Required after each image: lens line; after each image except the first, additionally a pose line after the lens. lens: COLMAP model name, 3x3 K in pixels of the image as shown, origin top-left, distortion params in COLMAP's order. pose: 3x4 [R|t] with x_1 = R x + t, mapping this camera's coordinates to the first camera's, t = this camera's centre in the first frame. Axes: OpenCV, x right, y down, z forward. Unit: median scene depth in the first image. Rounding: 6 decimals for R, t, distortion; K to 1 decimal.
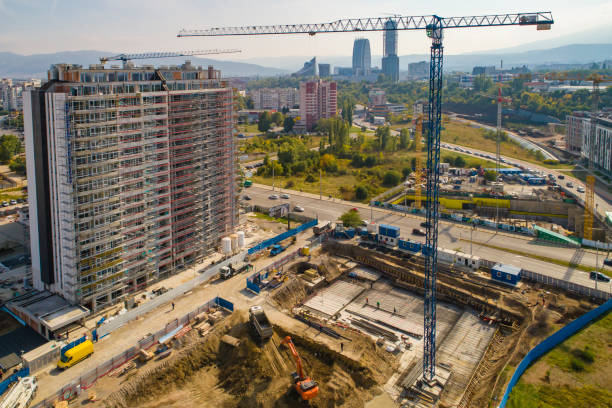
lens RADIAL K [[431.8, 0, 304.9], [0, 431.8, 120.6], [0, 0, 1]] dist [0.001503, -0.000099]
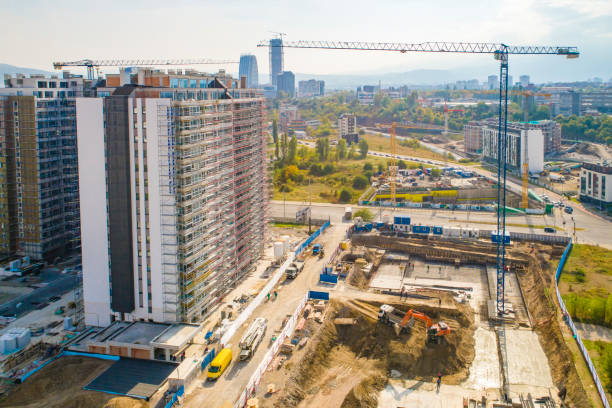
lens RADIAL K [[428.4, 0, 380.3], [0, 428.4, 121.8], [0, 0, 1]] dist [-0.000093, -0.001420]
pose [[0.893571, -0.015472, 0.448654, -0.428949], [0.032646, 0.998999, -0.030568, 0.024293], [-0.447732, 0.041961, 0.893183, -0.034706]]
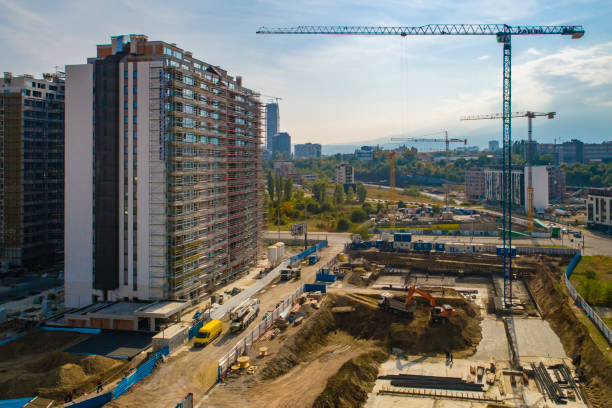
lens RADIAL K [[440.9, 0, 380.0], [0, 440.9, 166.0], [0, 0, 1]] dist [-0.000412, 0.002531]
pose [[0.892323, 0.008423, 0.451319, -0.427855], [0.038487, 0.994765, -0.094660, 0.199915], [-0.449754, 0.101838, 0.887328, -0.015577]]
